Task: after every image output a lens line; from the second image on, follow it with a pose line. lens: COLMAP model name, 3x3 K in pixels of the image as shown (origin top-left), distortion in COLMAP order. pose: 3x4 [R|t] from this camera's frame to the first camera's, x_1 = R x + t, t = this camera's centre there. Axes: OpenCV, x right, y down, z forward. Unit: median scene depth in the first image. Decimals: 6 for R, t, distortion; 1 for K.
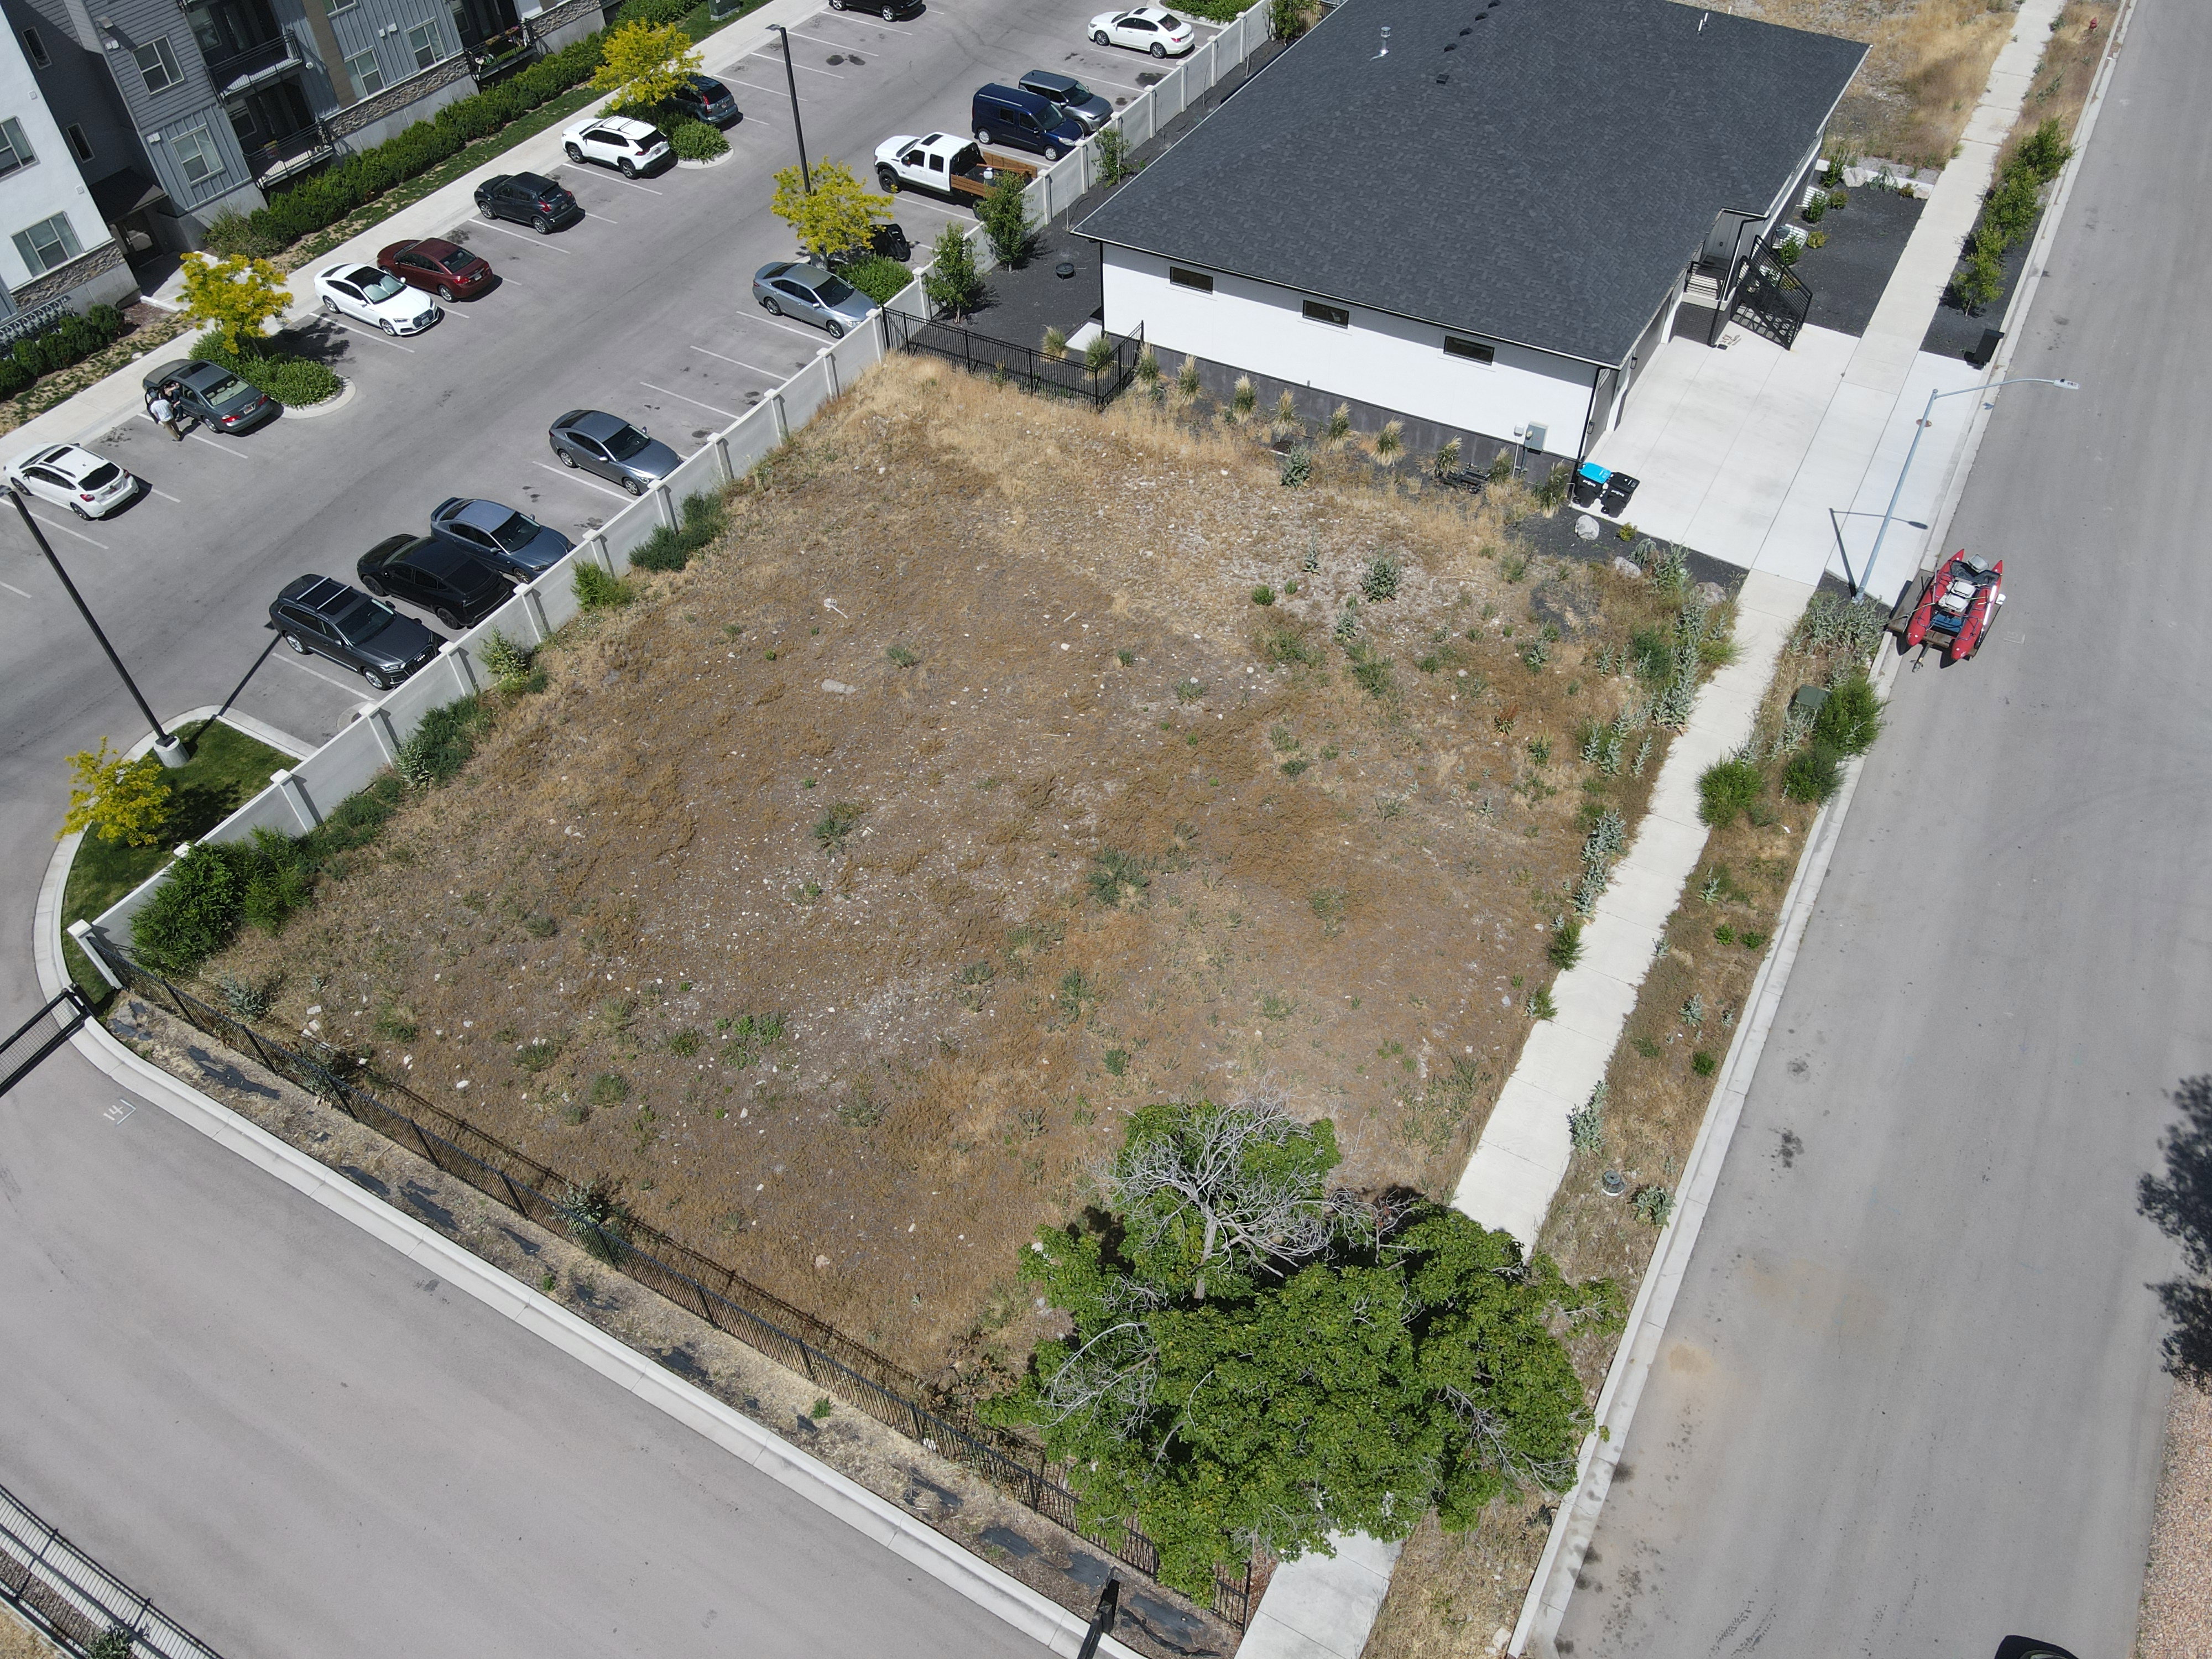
lens RADIAL K [[1637.2, 0, 1106.0], [0, 1637.2, 829.5], [0, 0, 1]] dist [-0.020545, 0.102692]
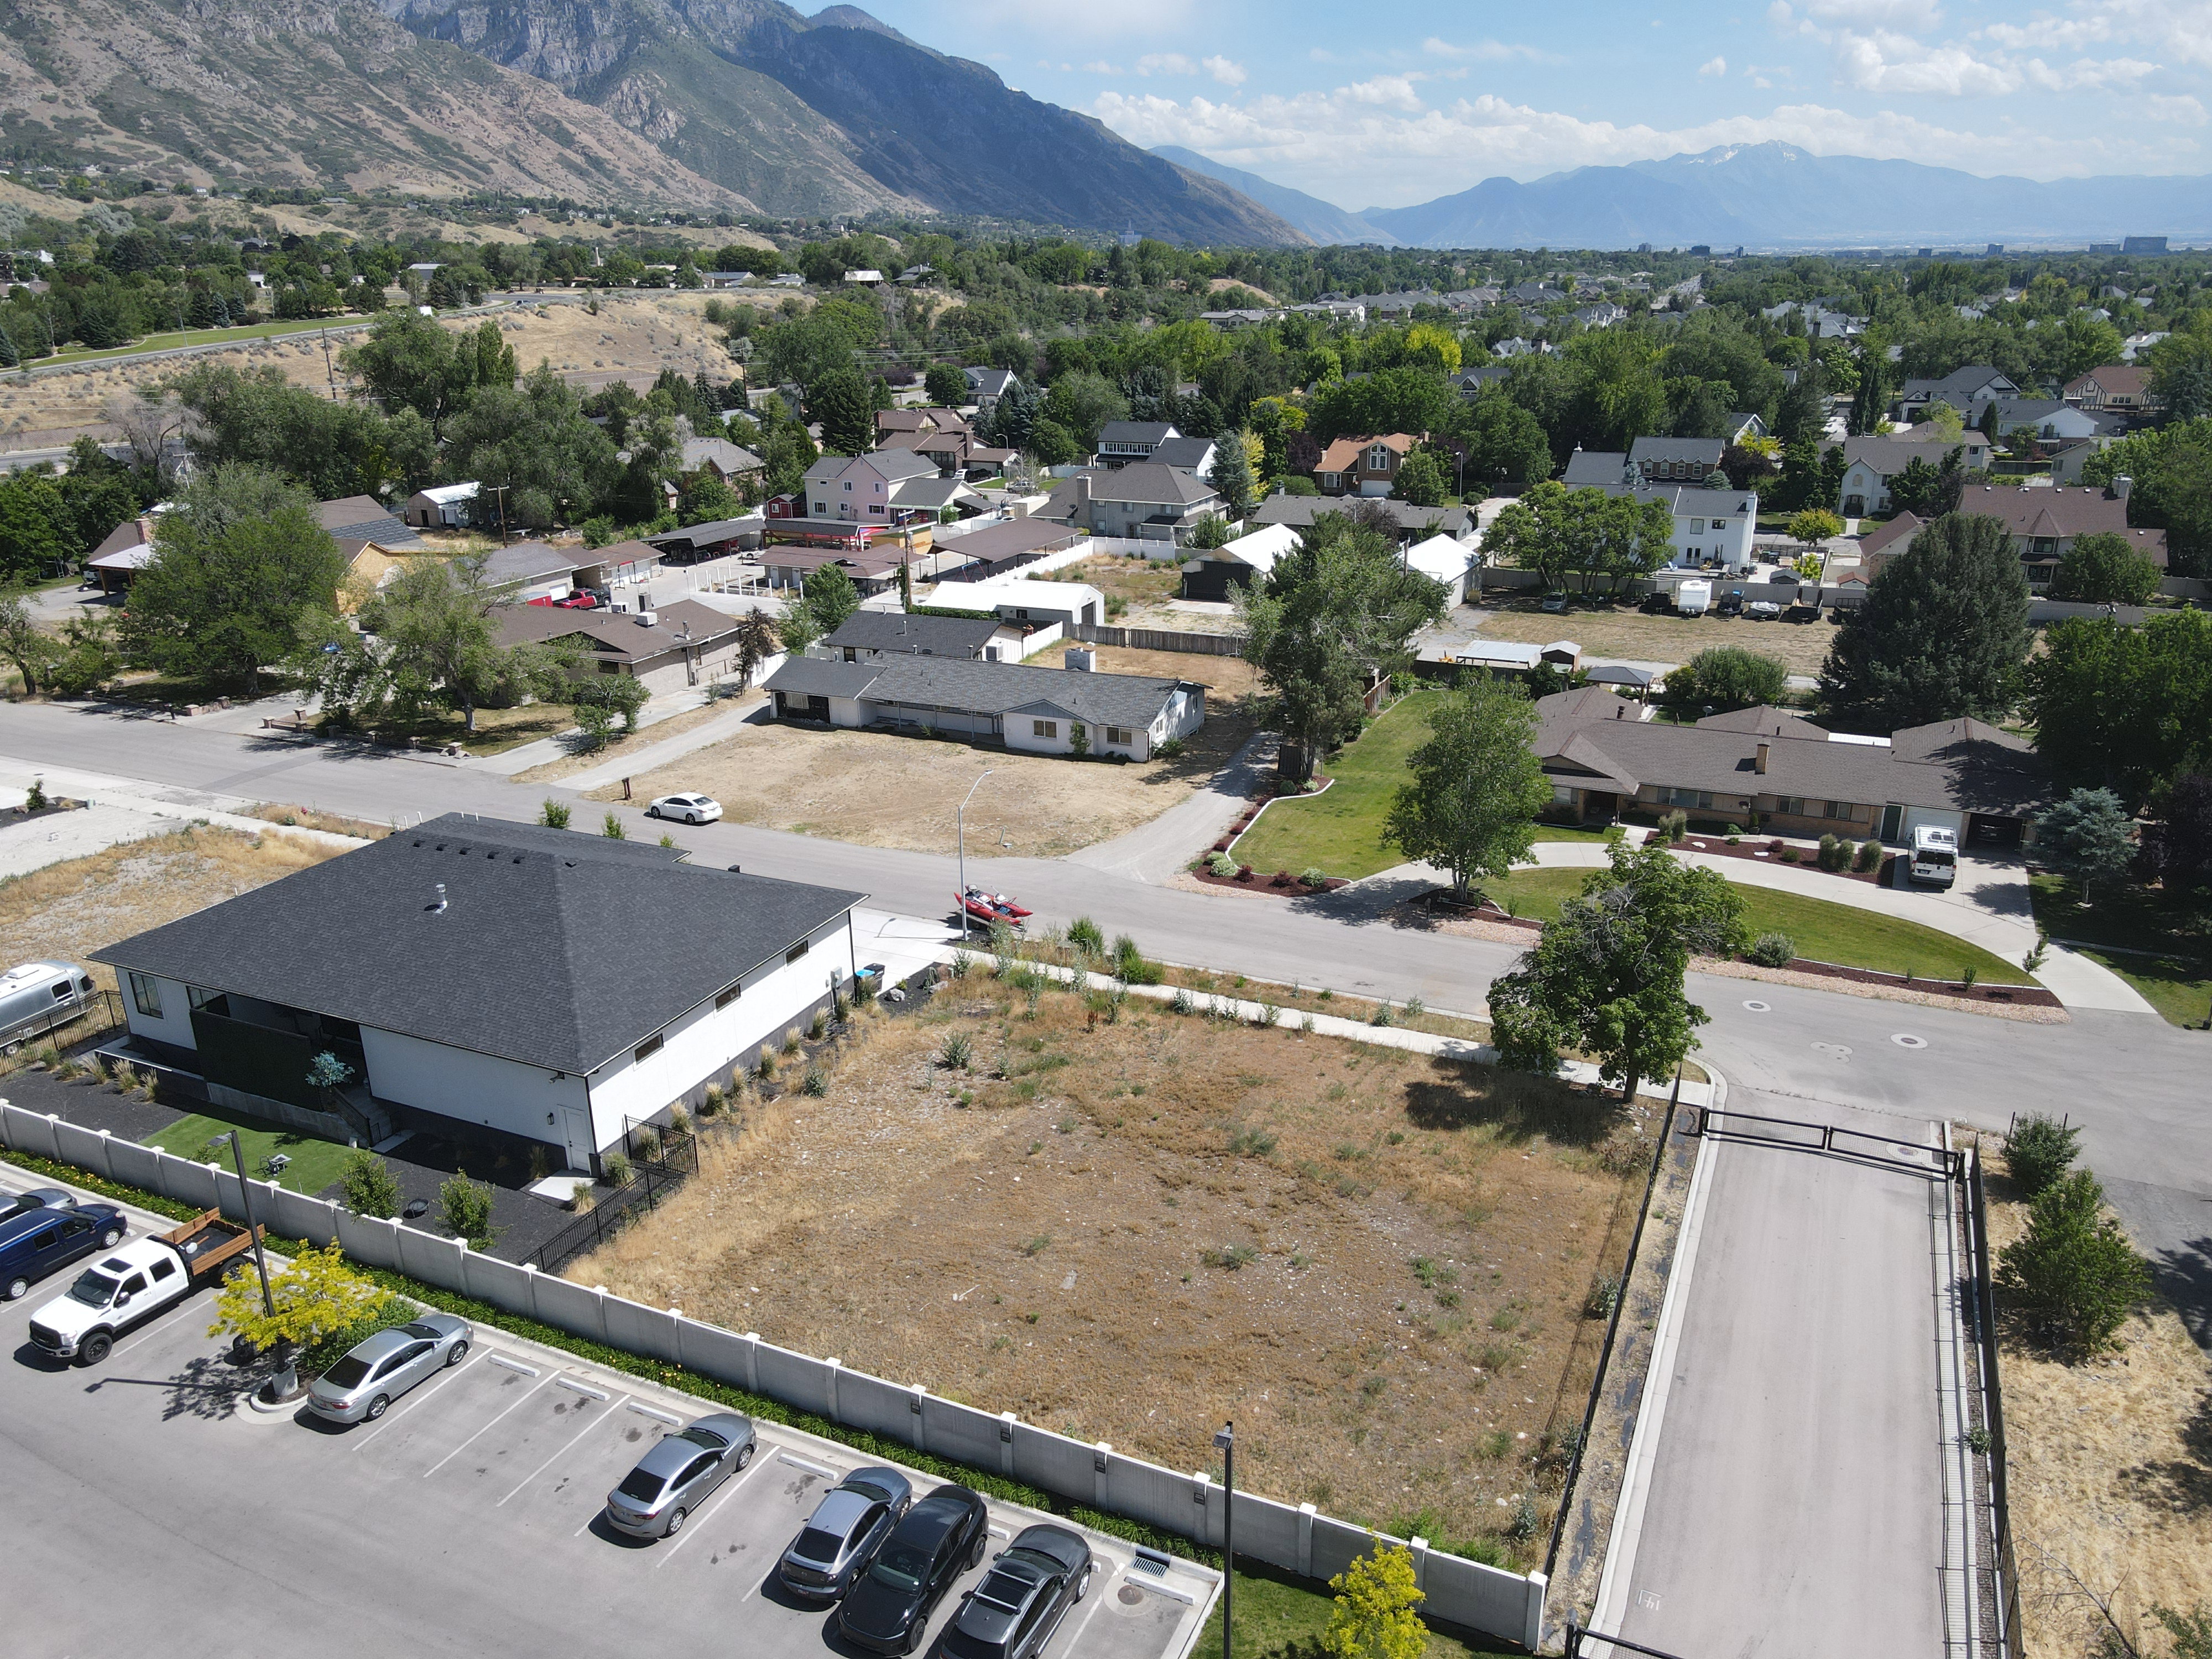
lens RADIAL K [[1632.4, 0, 1108.1], [0, 1632.4, 827.3], [0, 0, 1]] dist [0.011677, 0.013455]
pose [[-0.081091, -0.310971, 0.946953, -1.167524], [0.736981, 0.620934, 0.267020, -0.576932], [-0.671031, 0.719540, 0.178828, 0.535629]]
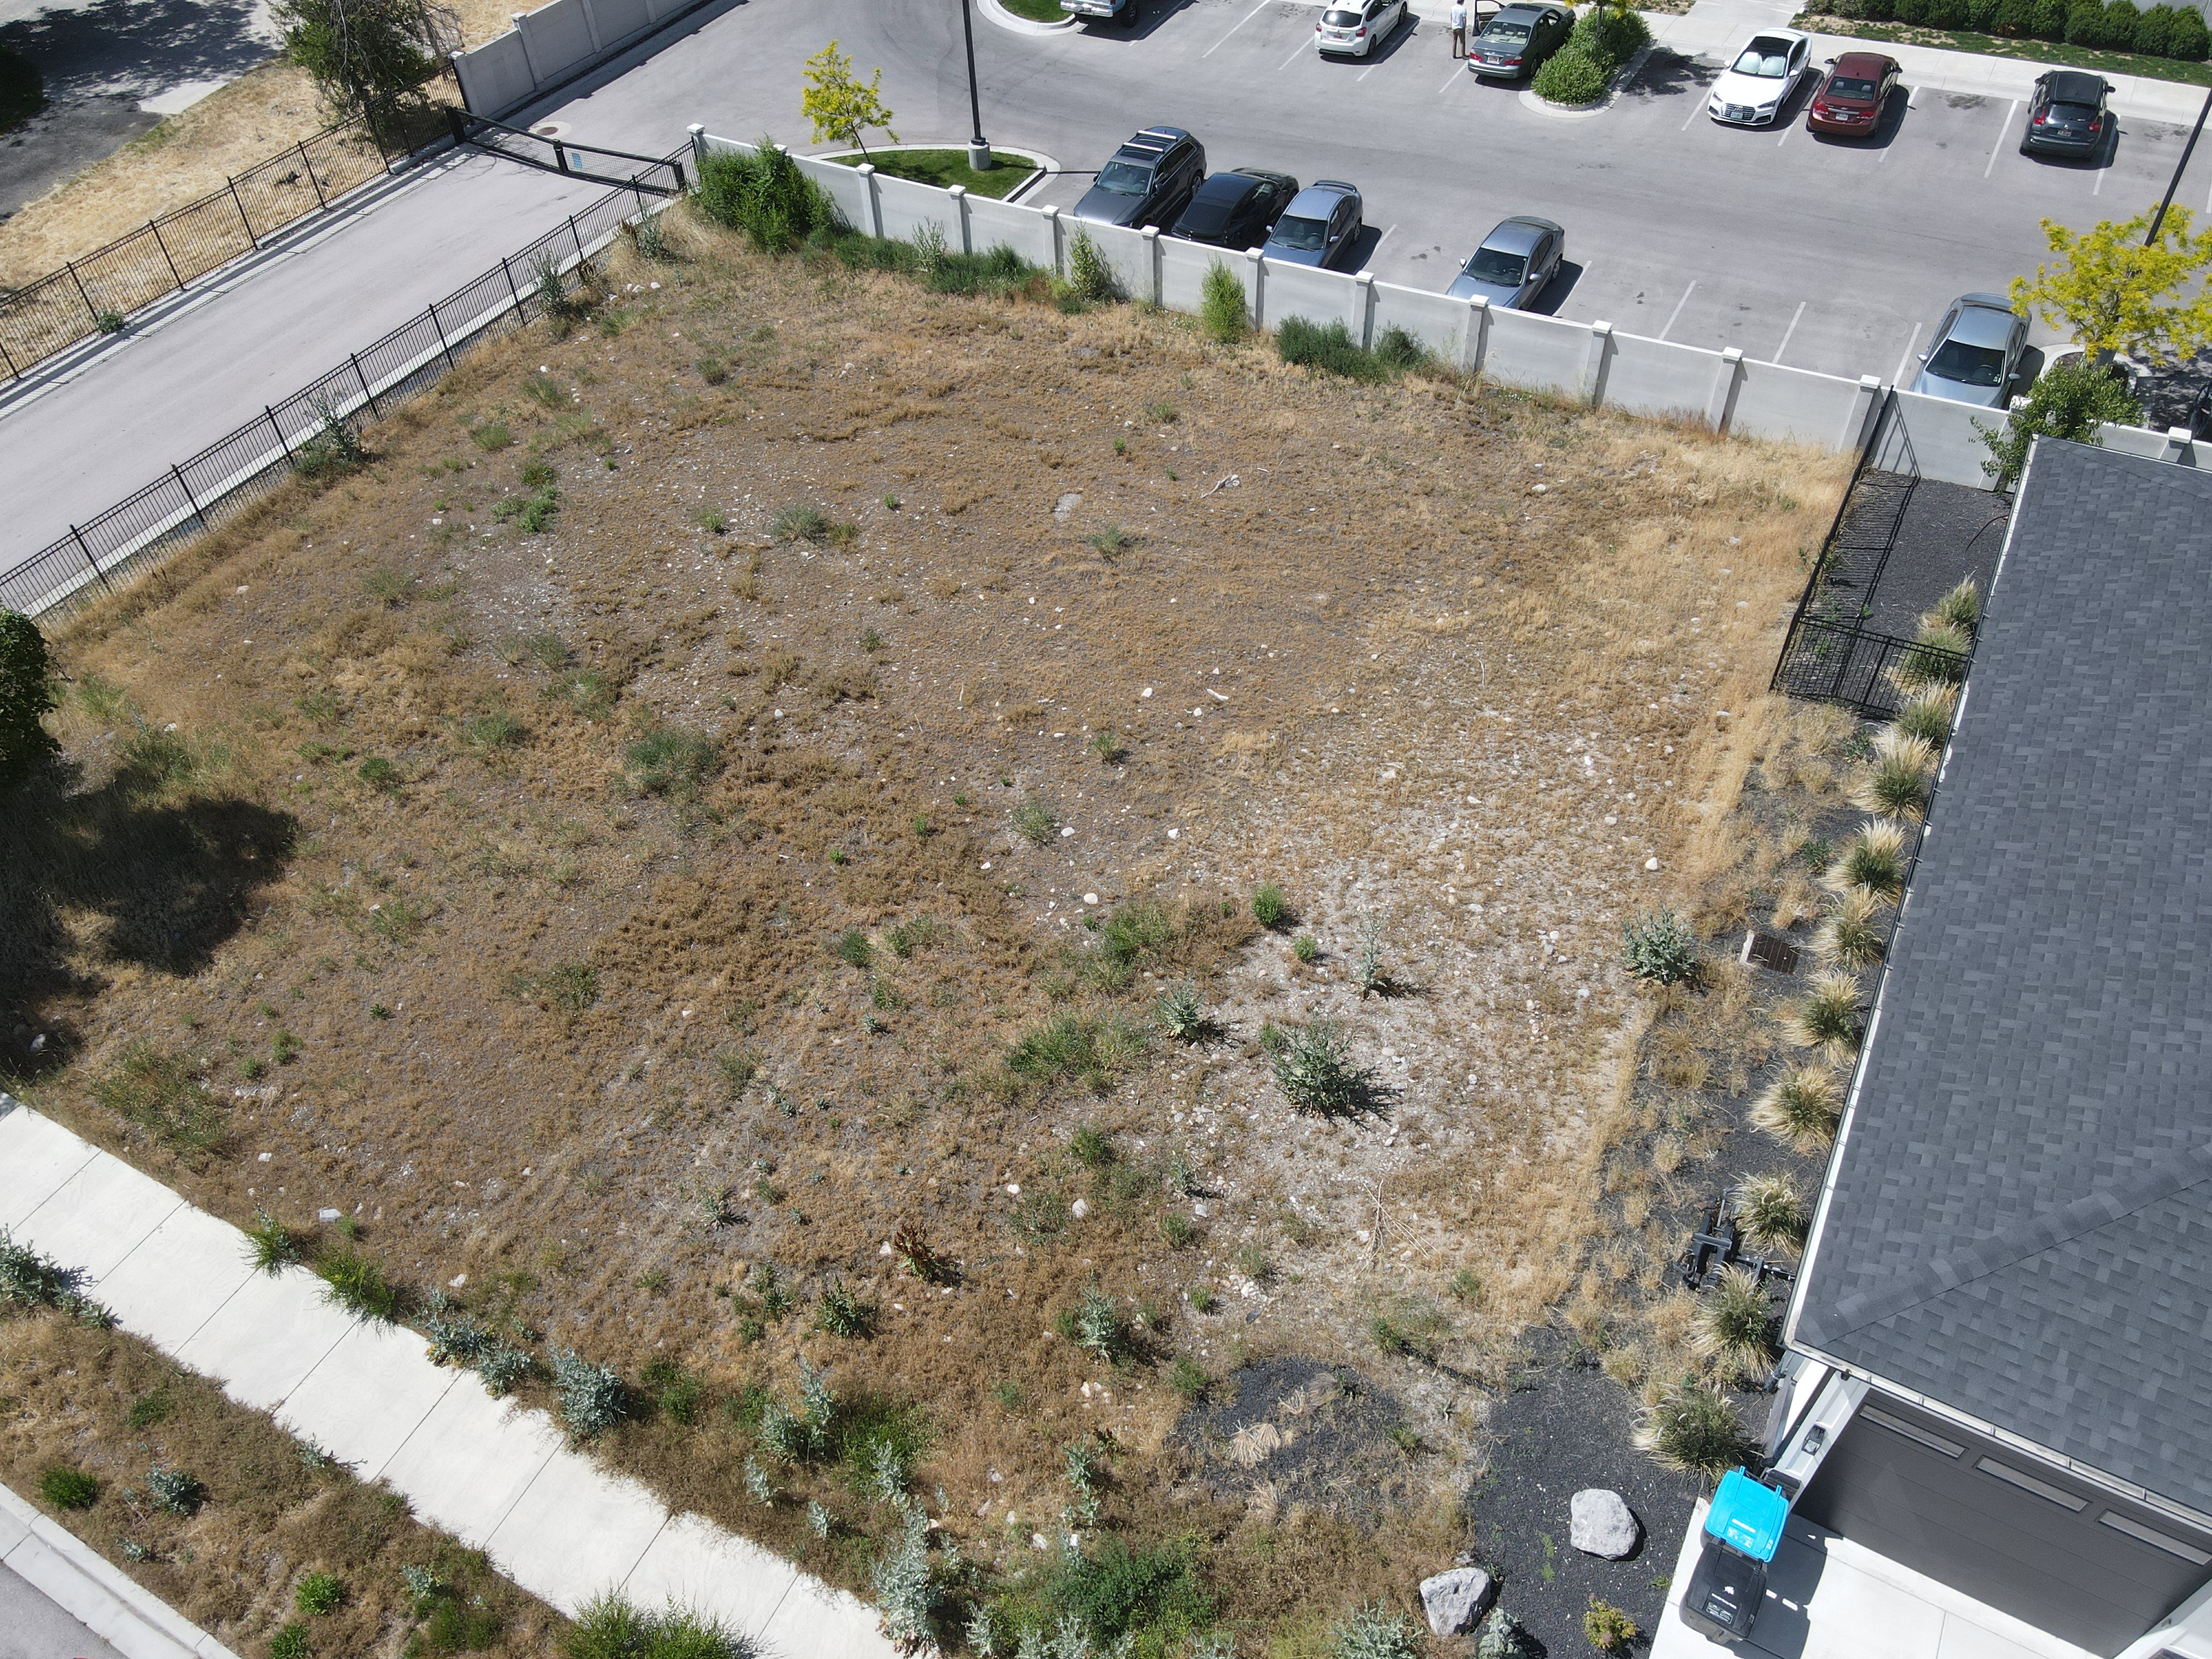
lens RADIAL K [[1632.4, 0, 1108.1], [0, 1632.4, 827.3], [0, 0, 1]] dist [0.011677, 0.013455]
pose [[0.016826, 0.728845, -0.684472, 0.478808], [-0.703843, 0.494854, 0.509632, -0.420185], [0.710157, 0.473186, 0.521318, 0.676769]]
